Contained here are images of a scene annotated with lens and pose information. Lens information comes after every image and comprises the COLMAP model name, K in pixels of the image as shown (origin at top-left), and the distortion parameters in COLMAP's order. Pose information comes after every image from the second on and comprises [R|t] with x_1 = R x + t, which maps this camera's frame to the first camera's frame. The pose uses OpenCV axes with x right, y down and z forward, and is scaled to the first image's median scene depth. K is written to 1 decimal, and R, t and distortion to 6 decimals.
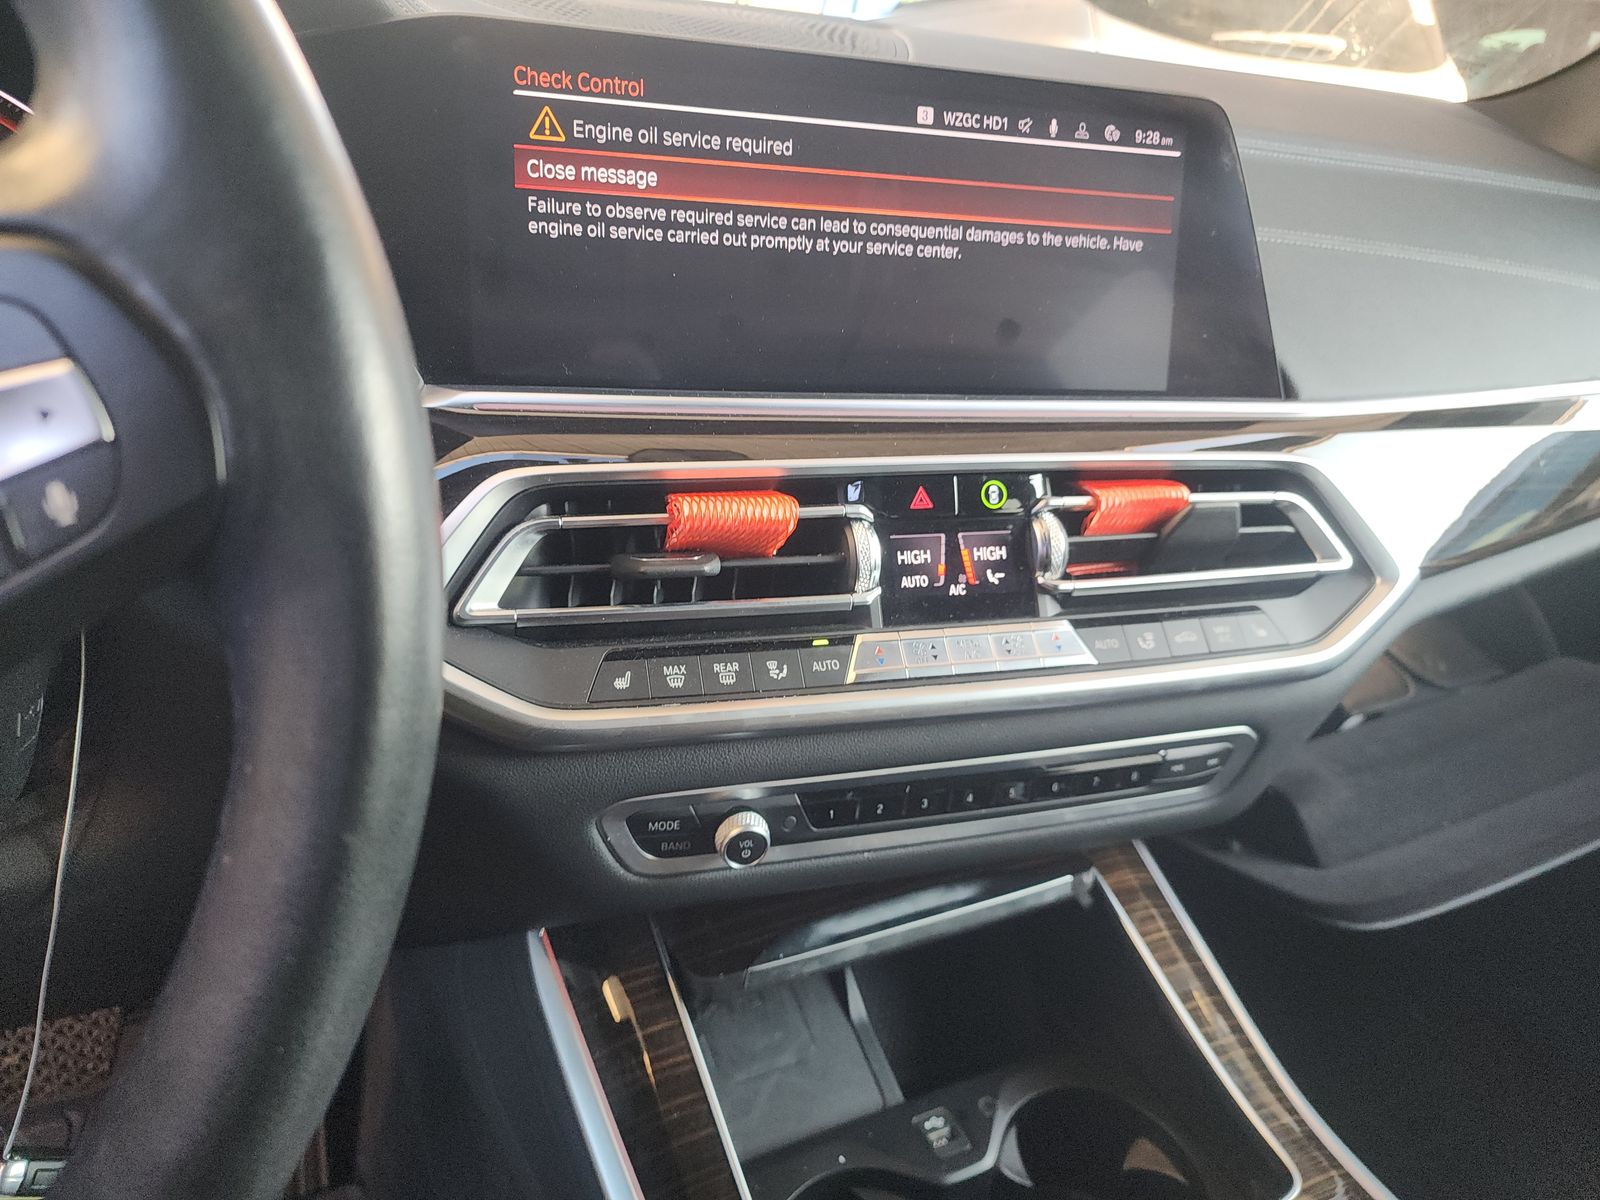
lens RADIAL K [[1065.7, 0, 802.7], [0, 1065.7, 601.7], [0, 0, 1]] dist [0.010112, -0.010355]
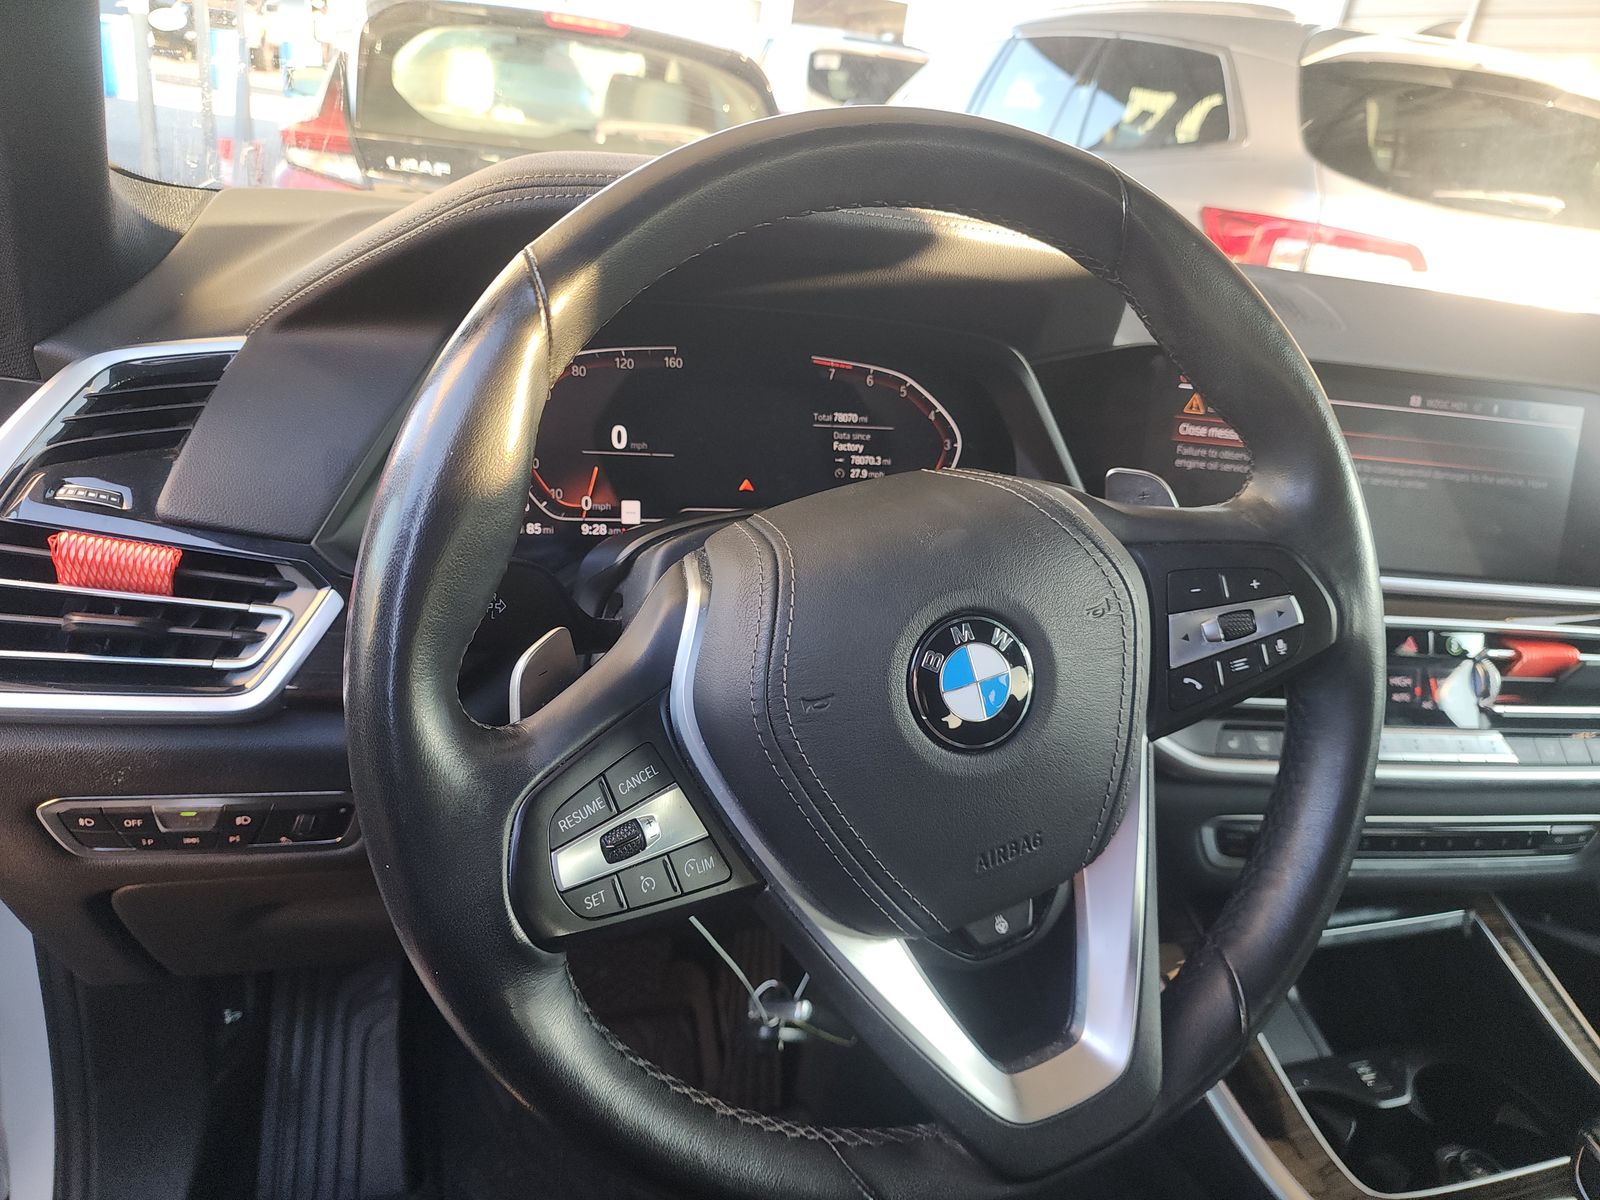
lens RADIAL K [[1065.7, 0, 797.7], [0, 1065.7, 598.0], [0, 0, 1]] dist [0.010112, -0.010355]
pose [[0.989830, 0.081258, -0.116763, -0.567046], [-0.089661, 0.993607, -0.068604, 0.021954], [0.110442, 0.078375, 0.990787, -0.623916]]
